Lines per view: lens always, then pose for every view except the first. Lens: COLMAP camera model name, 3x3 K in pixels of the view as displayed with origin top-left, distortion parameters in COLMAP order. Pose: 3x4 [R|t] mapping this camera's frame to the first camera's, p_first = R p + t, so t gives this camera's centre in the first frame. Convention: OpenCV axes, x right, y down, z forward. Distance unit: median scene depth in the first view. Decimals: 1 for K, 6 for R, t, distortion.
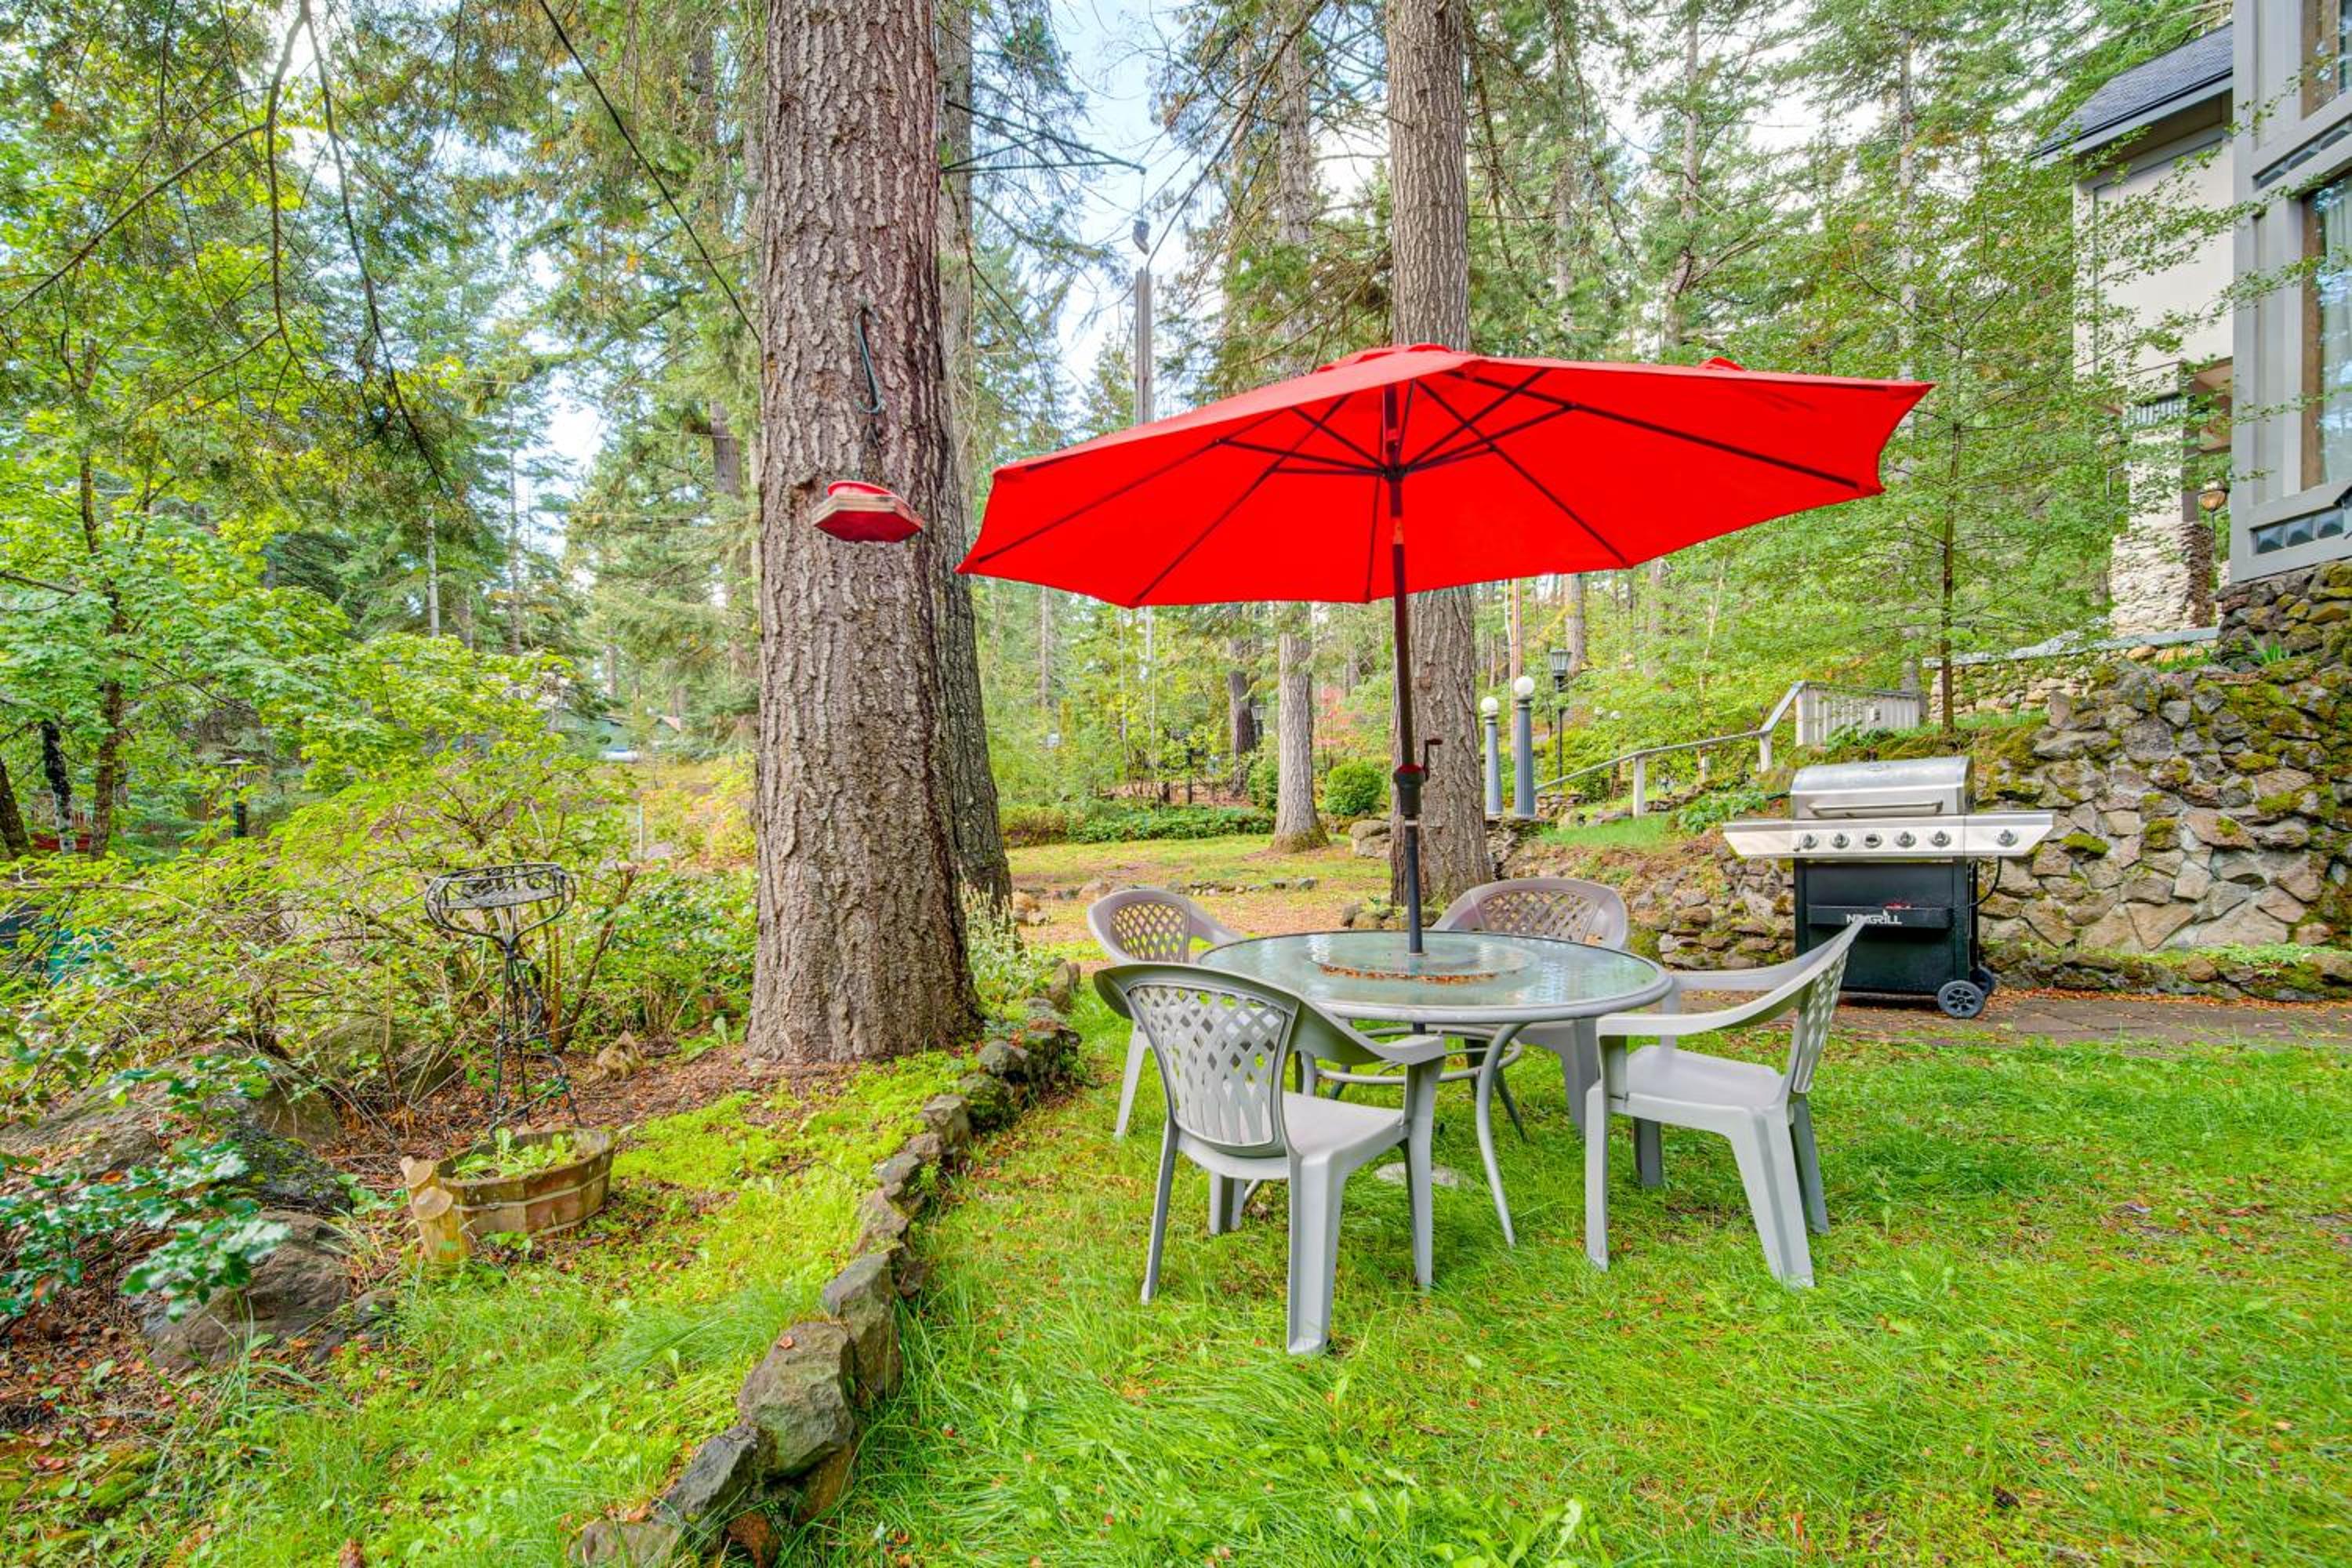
lens RADIAL K [[1070.2, 0, 1165.5], [0, 1070.2, 837.2], [0, 0, 1]] dist [-0.014860, -0.000985]
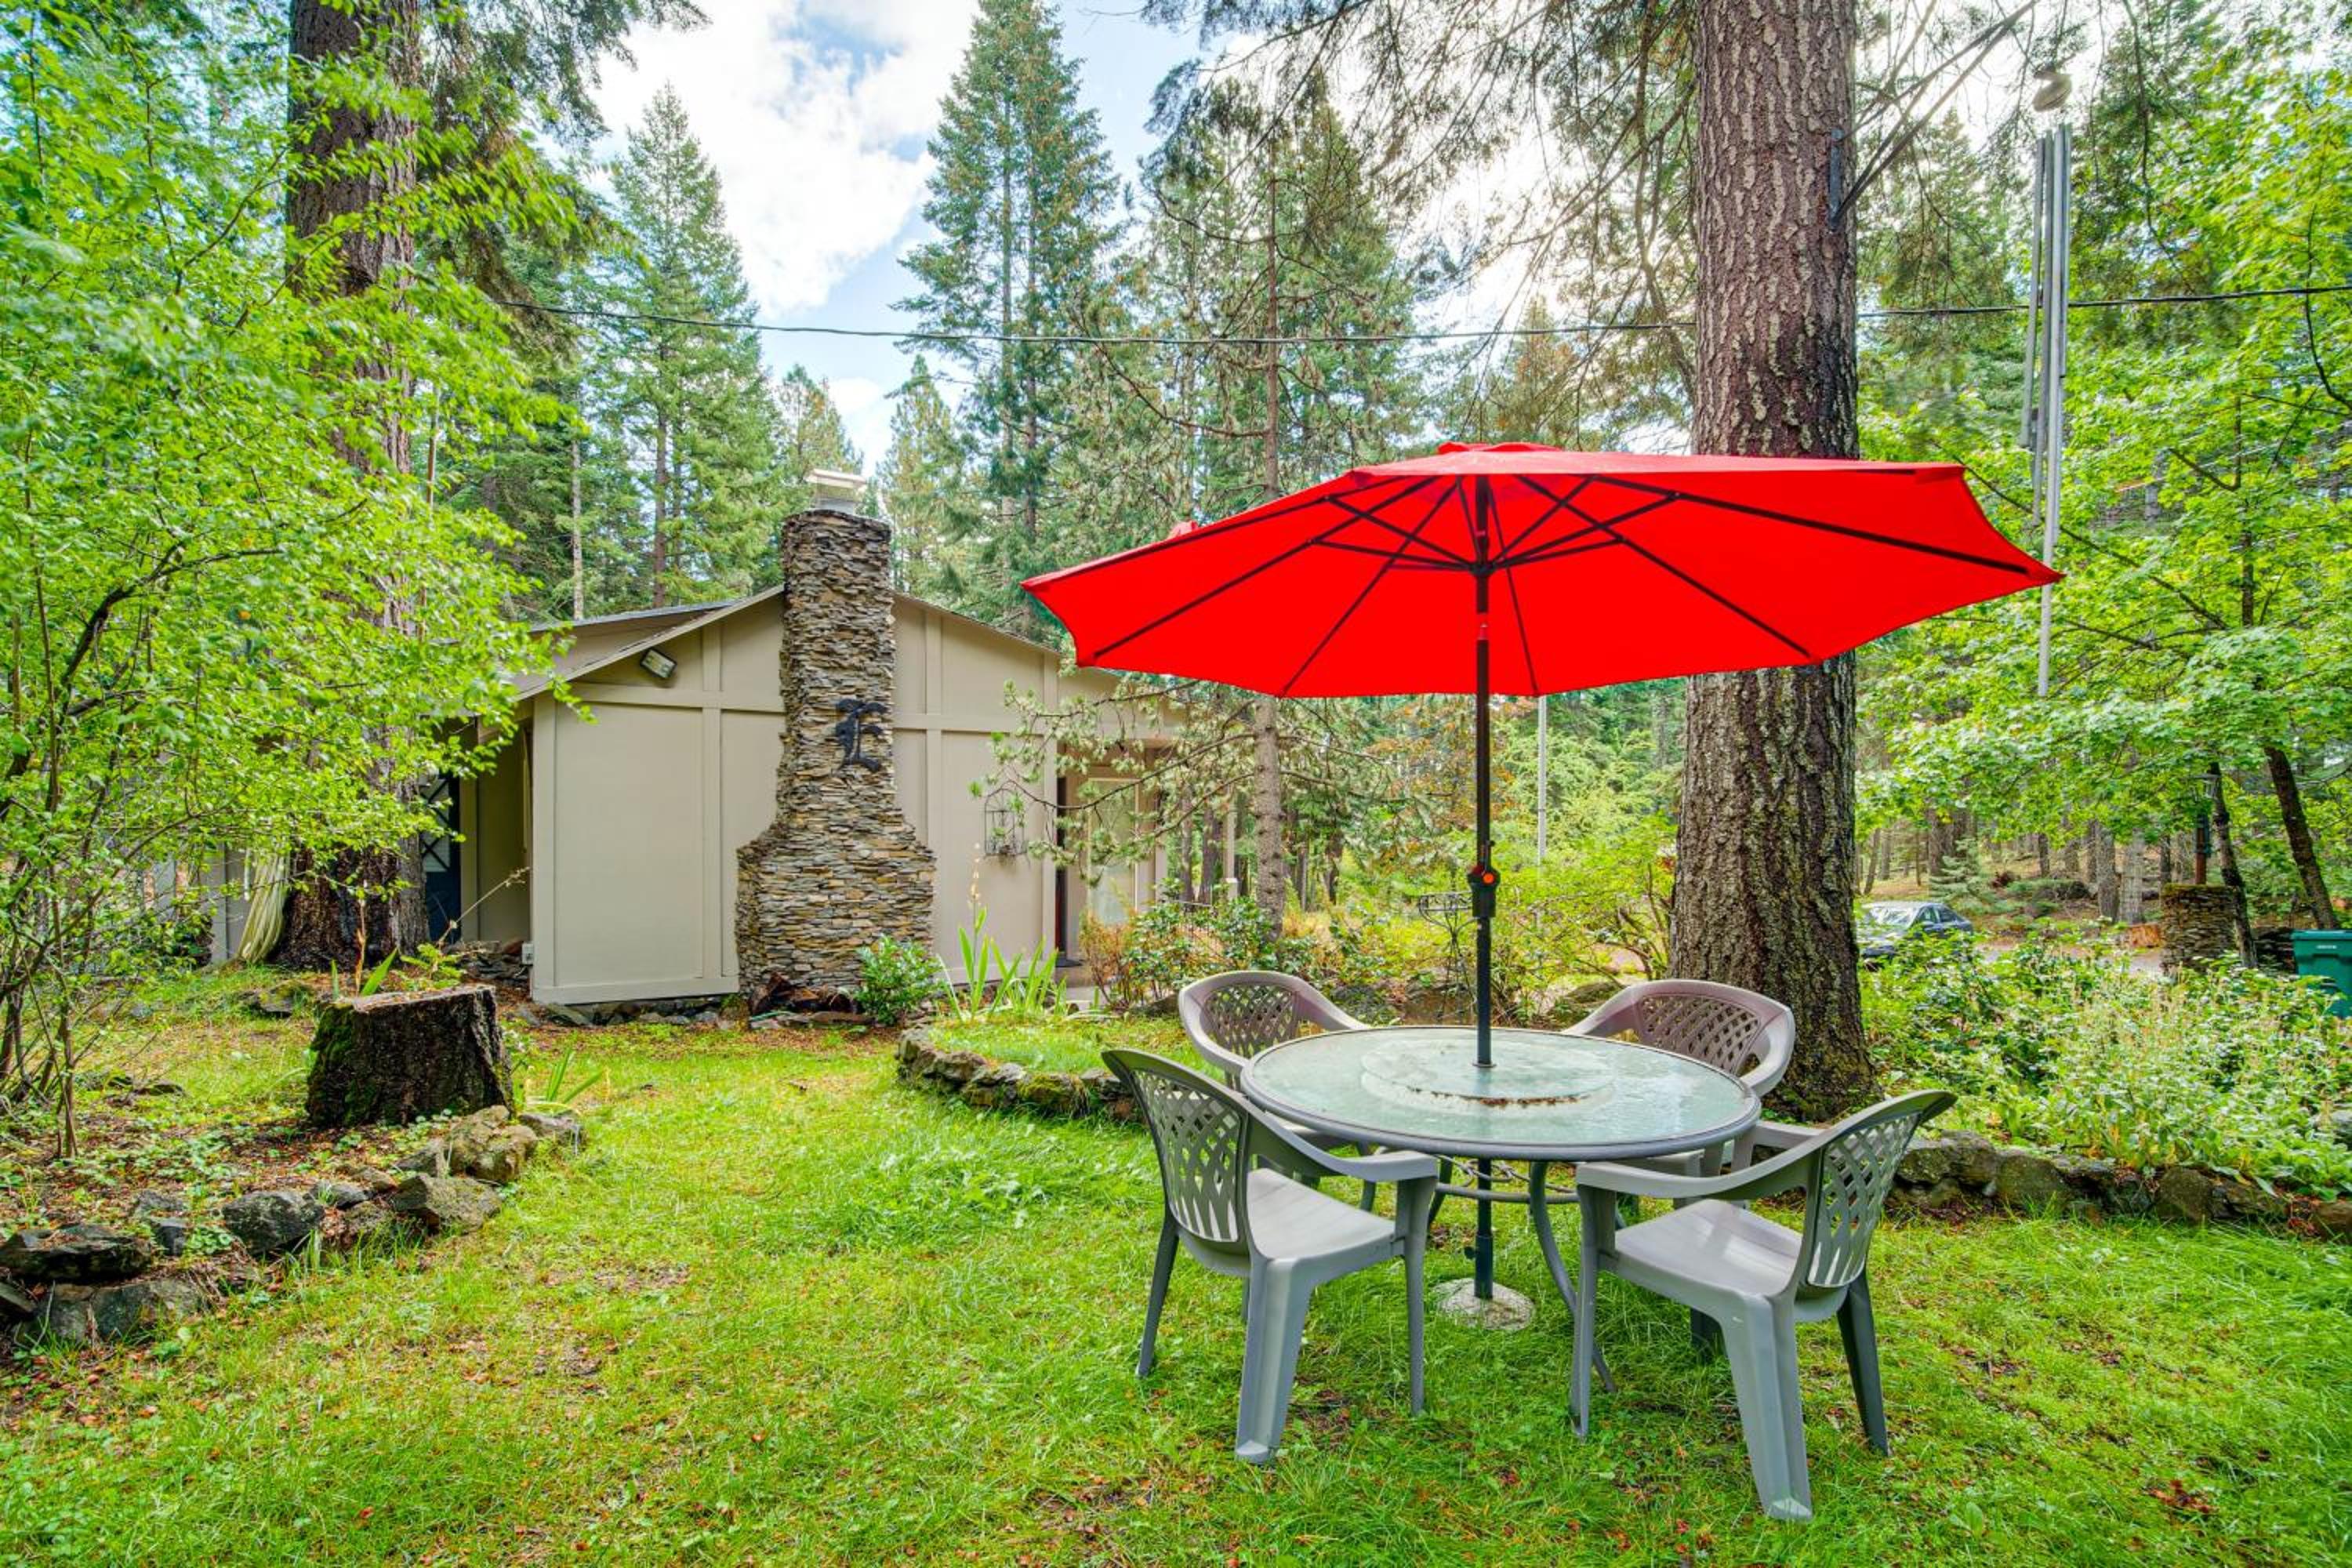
lens RADIAL K [[1070.2, 0, 1165.5], [0, 1070.2, 837.2], [0, 0, 1]] dist [-0.014860, -0.000985]
pose [[-0.324217, 0.035419, -0.945319, 0.757117], [-0.033483, 0.998243, 0.048886, -0.081091], [0.945390, 0.047501, -0.322461, 0.640295]]
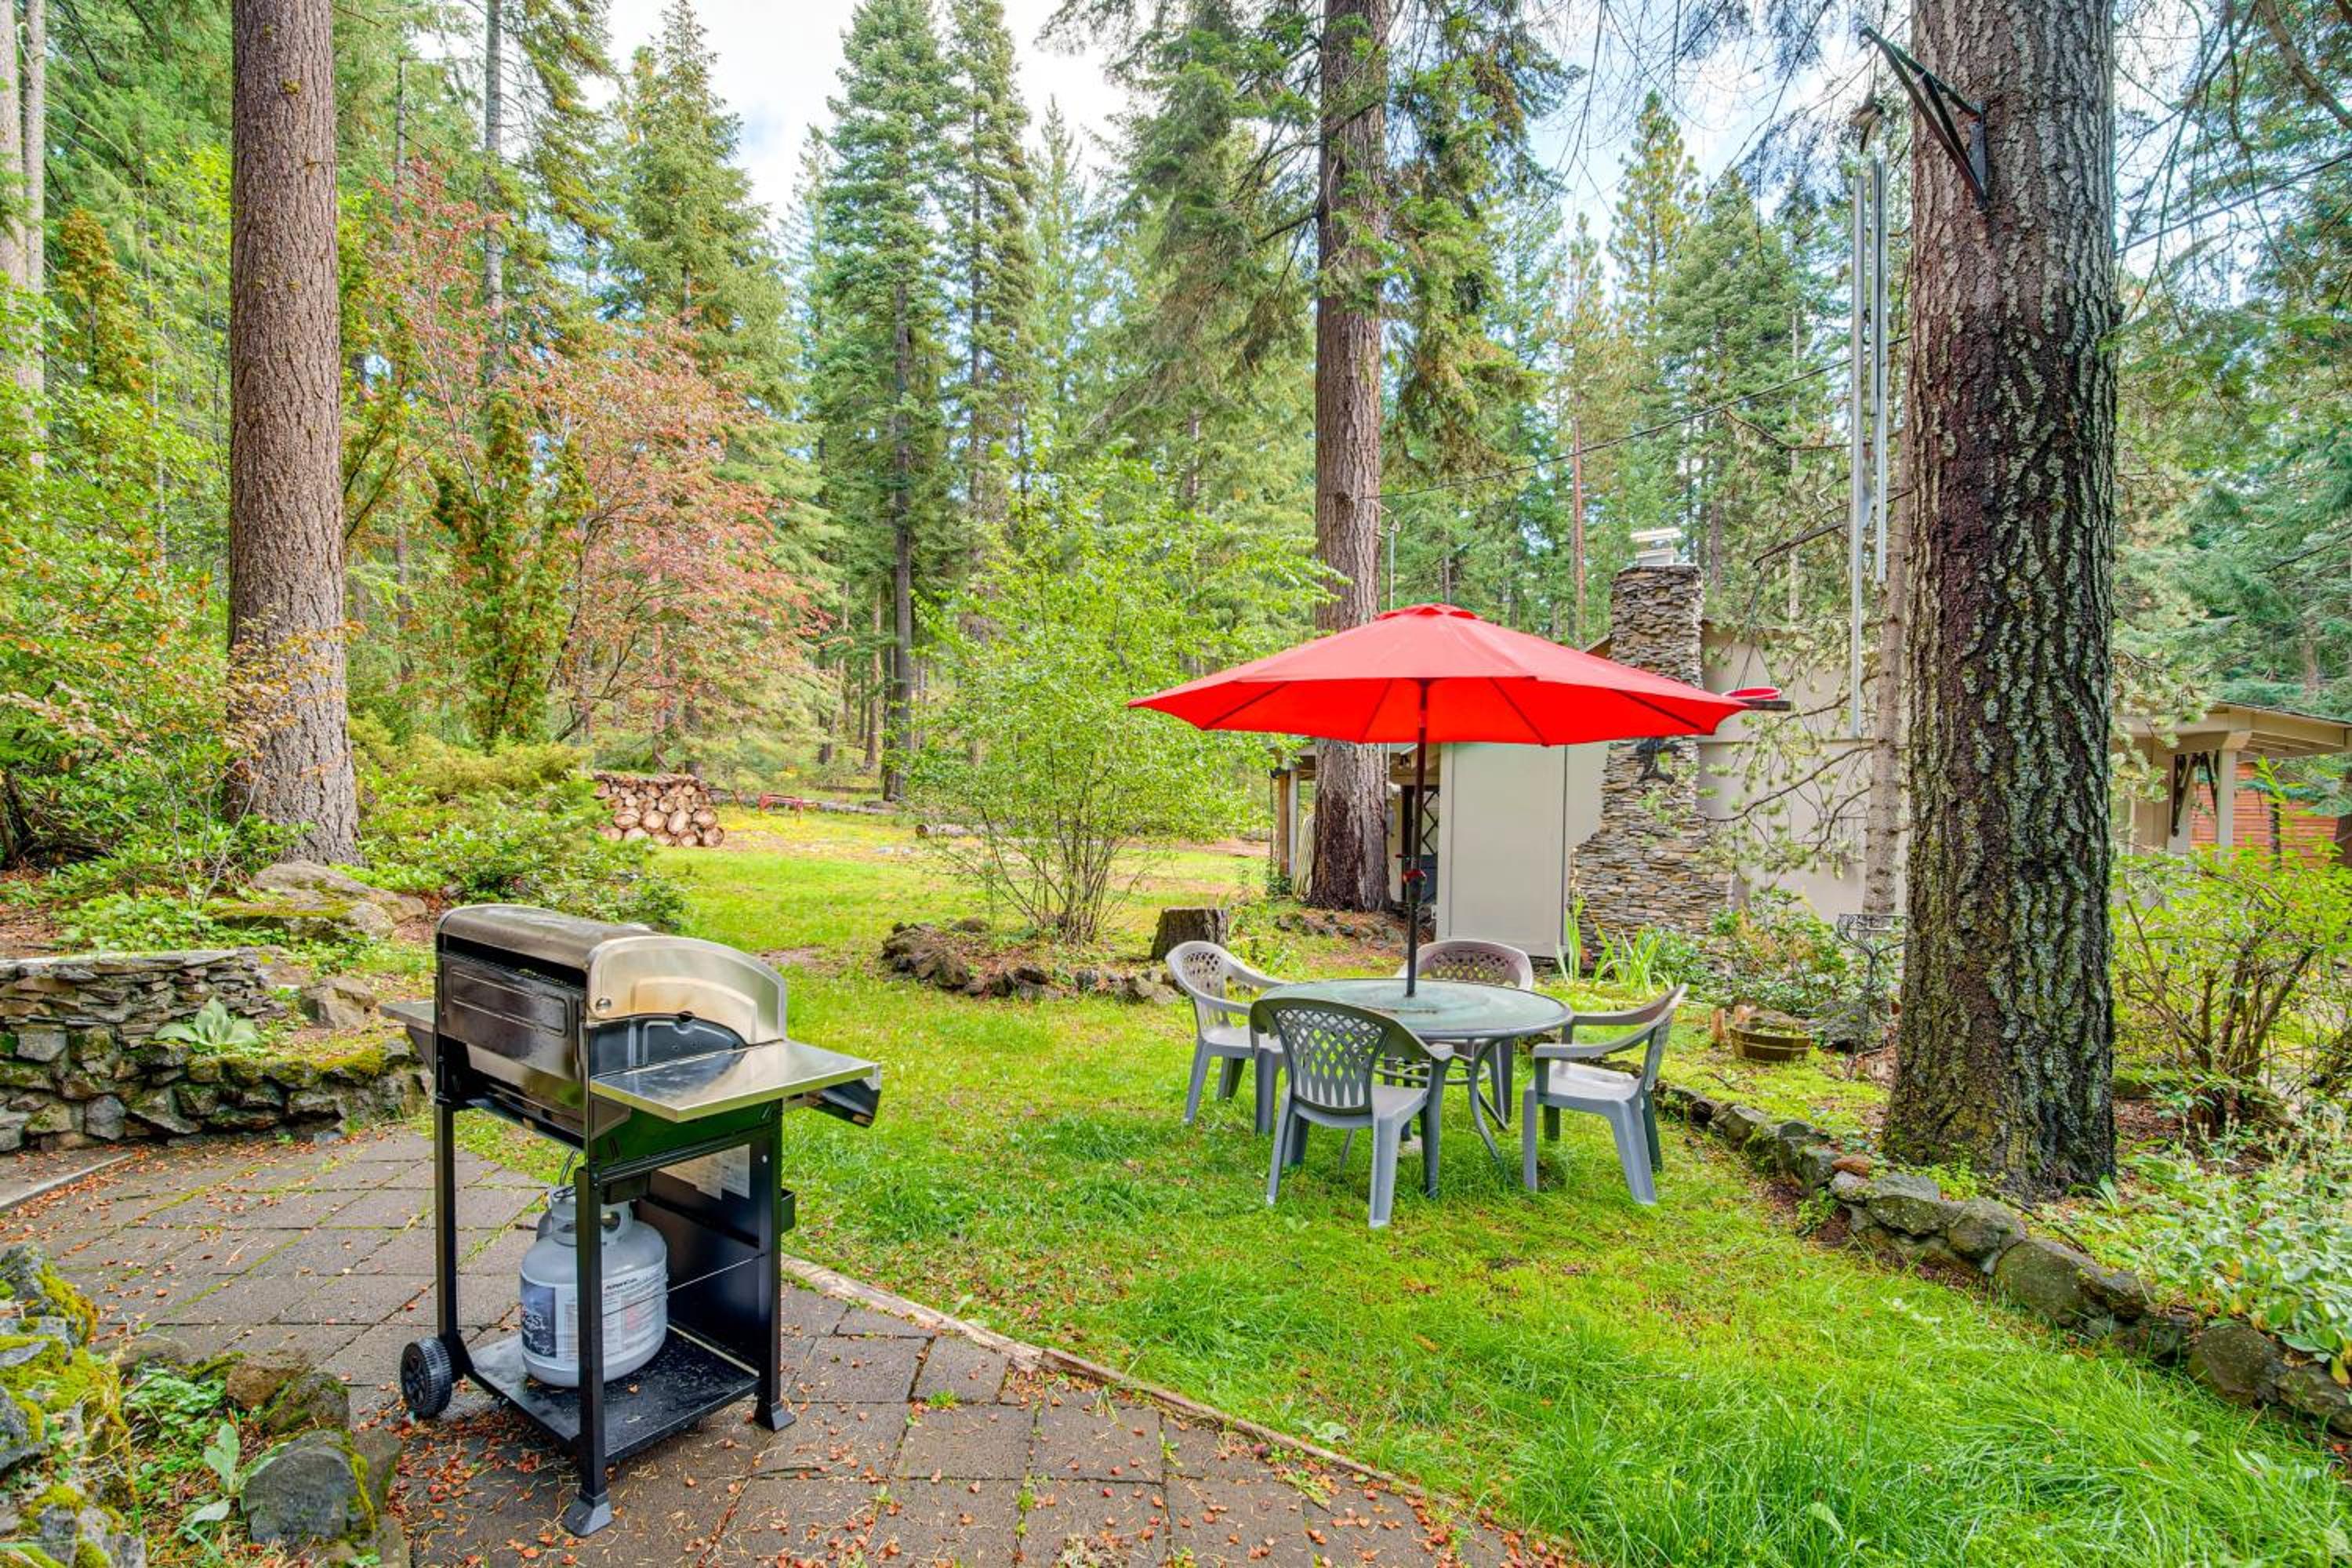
lens RADIAL K [[1070.2, 0, 1165.5], [0, 1070.2, 837.2], [0, 0, 1]] dist [-0.014860, -0.000985]
pose [[-0.989230, 0.018580, -0.145183, 0.493000], [0.008224, 0.997399, 0.071611, -0.140197], [0.146136, 0.069645, -0.986810, 1.506627]]
